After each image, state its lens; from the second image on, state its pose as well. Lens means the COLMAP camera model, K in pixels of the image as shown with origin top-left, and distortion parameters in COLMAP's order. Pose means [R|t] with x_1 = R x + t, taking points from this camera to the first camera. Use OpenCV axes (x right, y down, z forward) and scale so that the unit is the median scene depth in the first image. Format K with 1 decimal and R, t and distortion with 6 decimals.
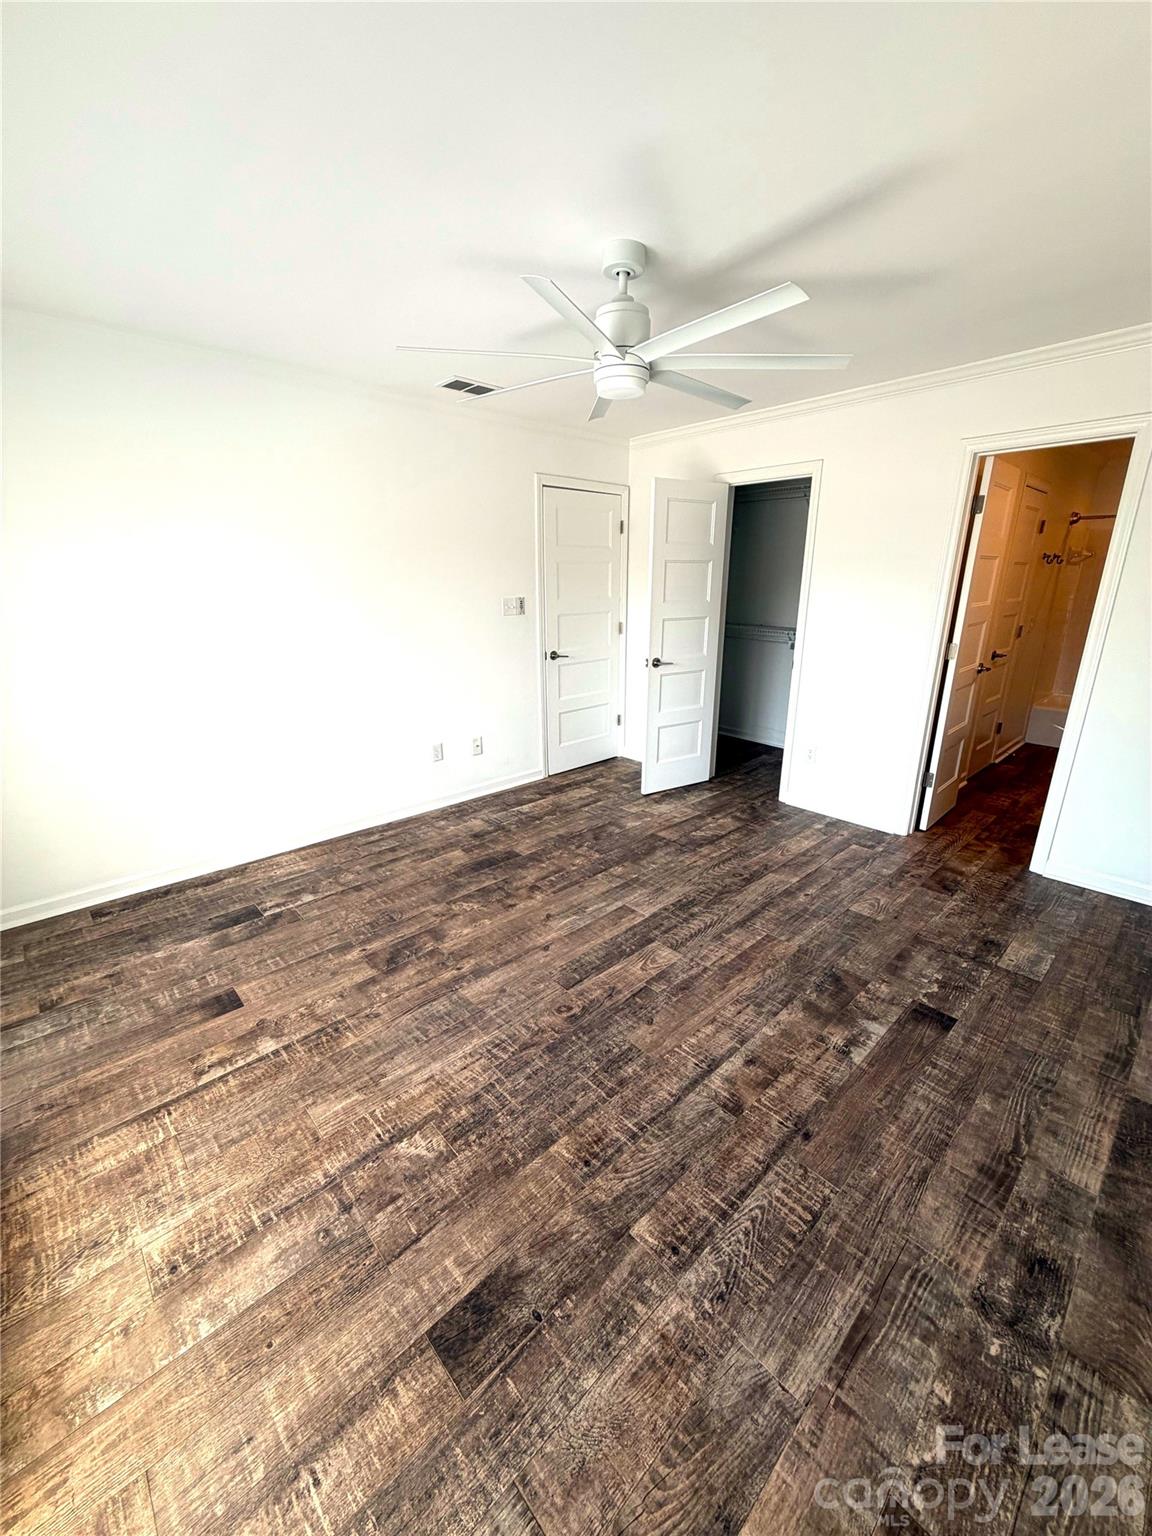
lens RADIAL K [[608.9, 0, 576.0], [0, 608.9, 768.0], [0, 0, 1]] dist [-0.001848, -0.000087]
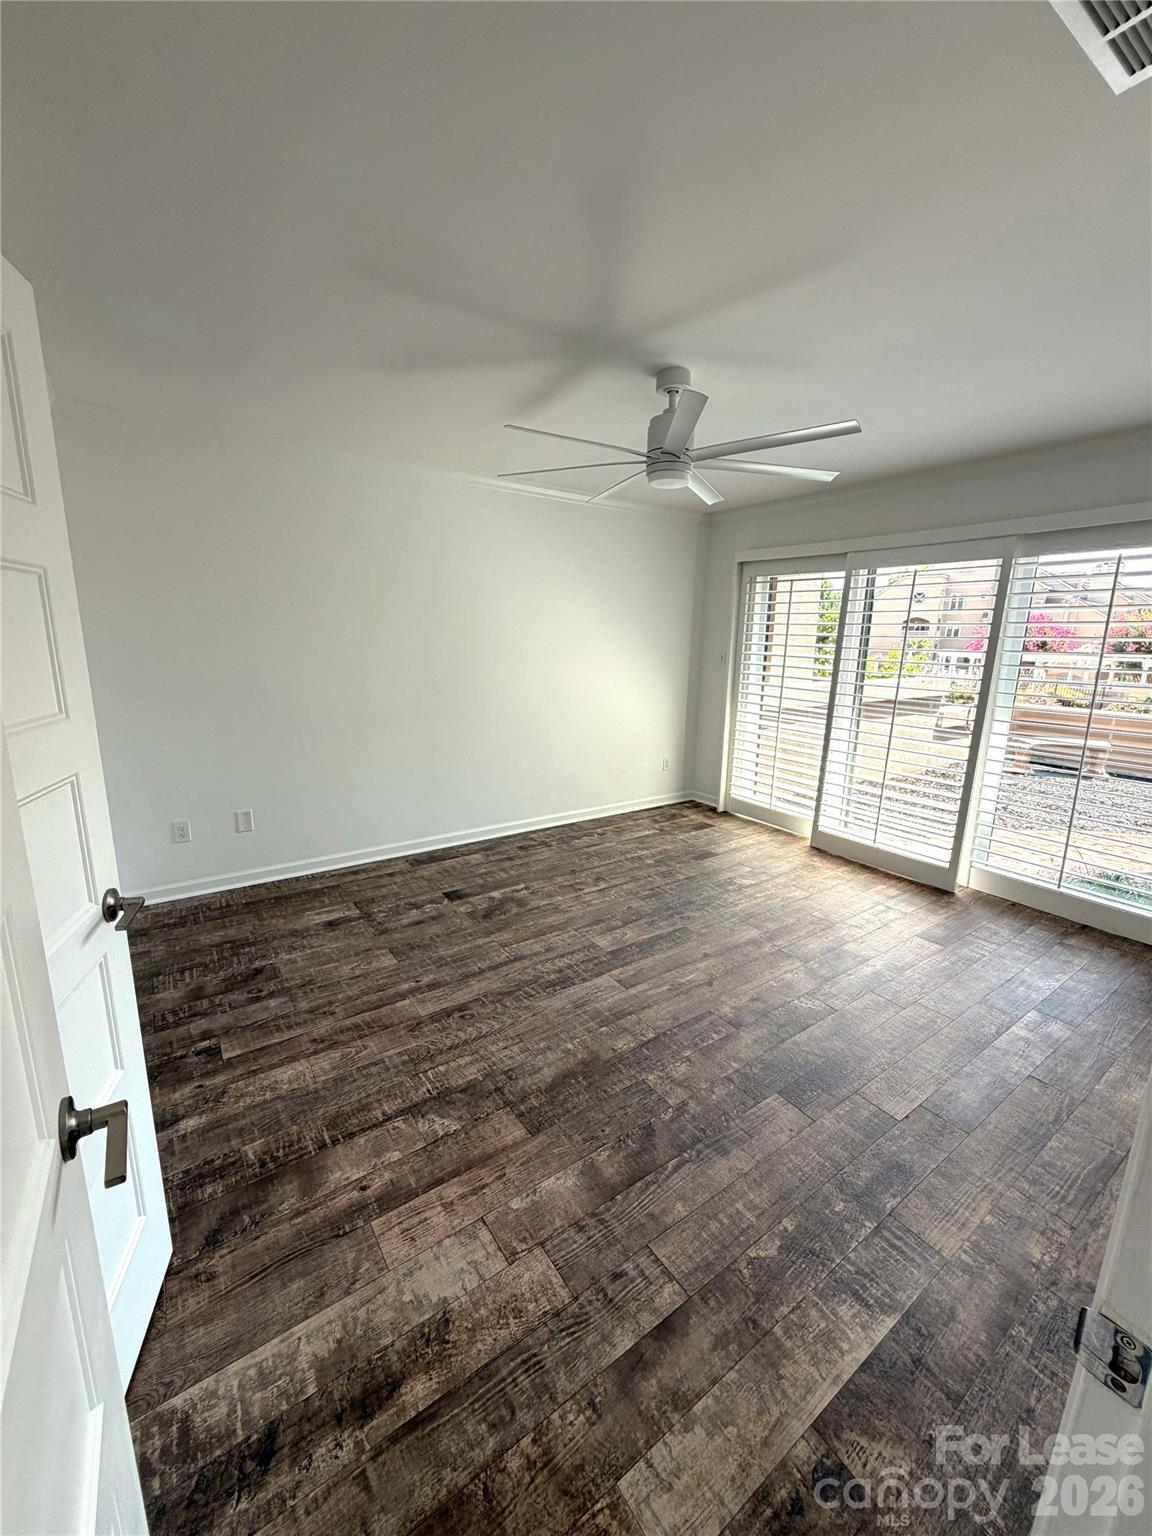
lens RADIAL K [[608.9, 0, 576.0], [0, 608.9, 768.0], [0, 0, 1]] dist [-0.001848, -0.000087]
pose [[-0.990437, -0.046900, 0.129747, 0.053955], [0.024674, 0.865066, 0.501050, -0.528526], [-0.135739, 0.499460, -0.855637, 1.667355]]
